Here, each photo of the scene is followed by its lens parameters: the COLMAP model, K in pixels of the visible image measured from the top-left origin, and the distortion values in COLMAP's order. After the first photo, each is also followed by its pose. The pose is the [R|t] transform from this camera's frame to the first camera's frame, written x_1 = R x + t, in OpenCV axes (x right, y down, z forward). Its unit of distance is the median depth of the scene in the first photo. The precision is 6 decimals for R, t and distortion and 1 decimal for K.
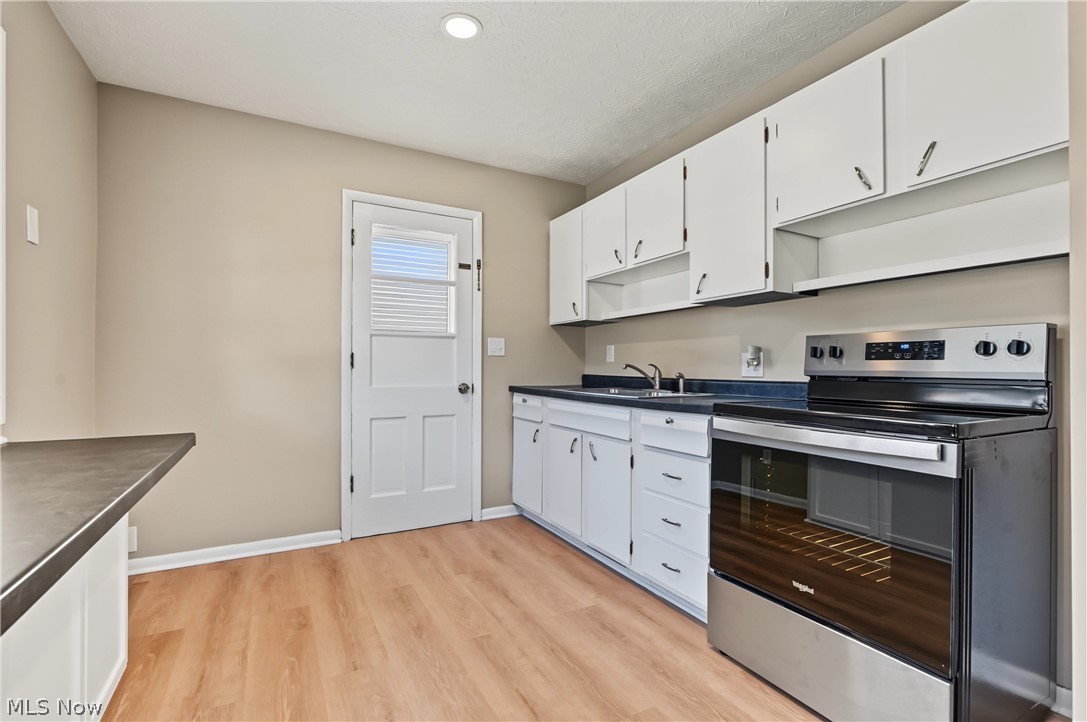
lens RADIAL K [[499.2, 0, 547.0], [0, 499.2, 366.2], [0, 0, 1]] dist [-0.005287, -0.001040]
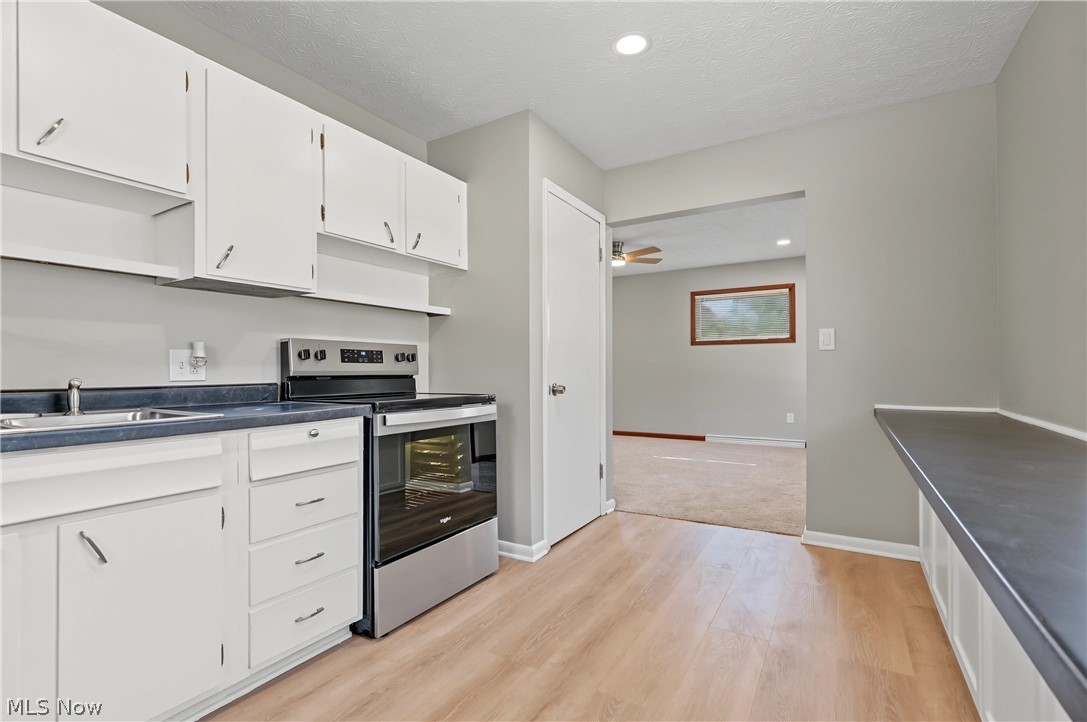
lens RADIAL K [[499.2, 0, 542.3], [0, 499.2, 369.8], [0, 0, 1]] dist [-0.005287, -0.001040]
pose [[-0.497807, -0.000887, 0.867287, -0.473463], [0.000538, 0.999999, 0.001332, 0.003099], [-0.867288, 0.001130, -0.497806, 0.790362]]
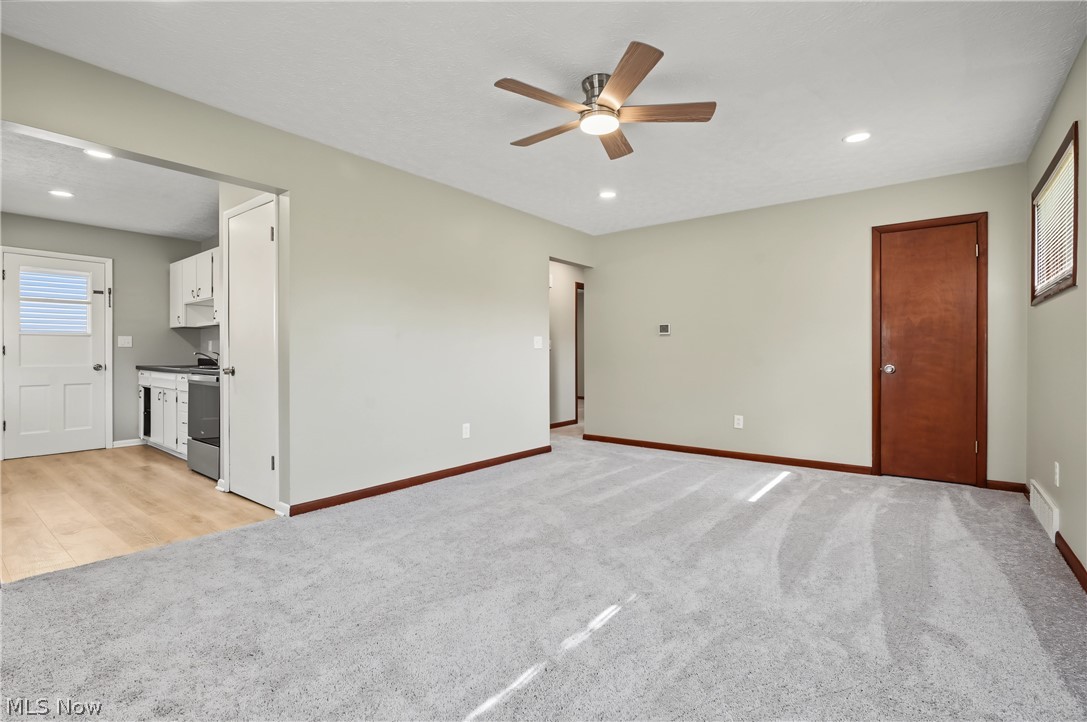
lens RADIAL K [[499.2, 0, 544.1], [0, 499.2, 354.5], [0, 0, 1]] dist [-0.005287, -0.001040]
pose [[0.921499, -0.004189, 0.388358, 0.641297], [0.001757, 0.999977, 0.006618, -0.006099], [-0.388377, -0.005416, 0.921485, -1.244194]]
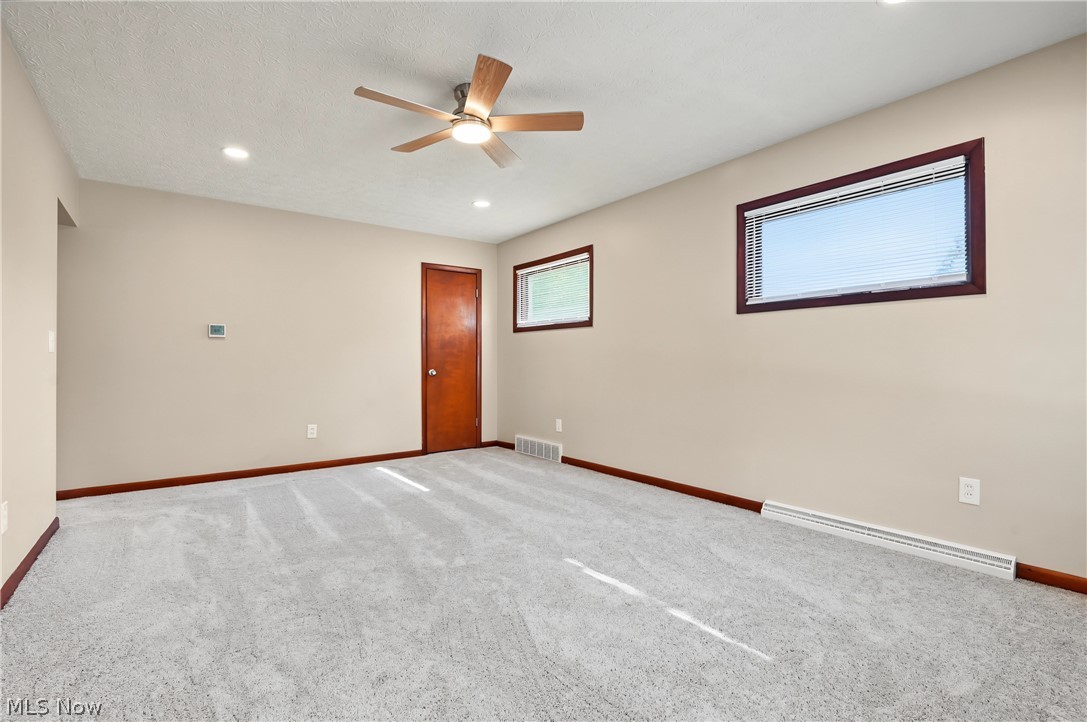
lens RADIAL K [[499.2, 0, 535.8], [0, 499.2, 359.0], [0, 0, 1]] dist [-0.005287, -0.001040]
pose [[-0.128021, 0.001622, 0.991770, 0.103893], [-0.002434, 0.999995, -0.001950, -0.000997], [-0.991769, -0.002664, -0.128016, -0.331130]]
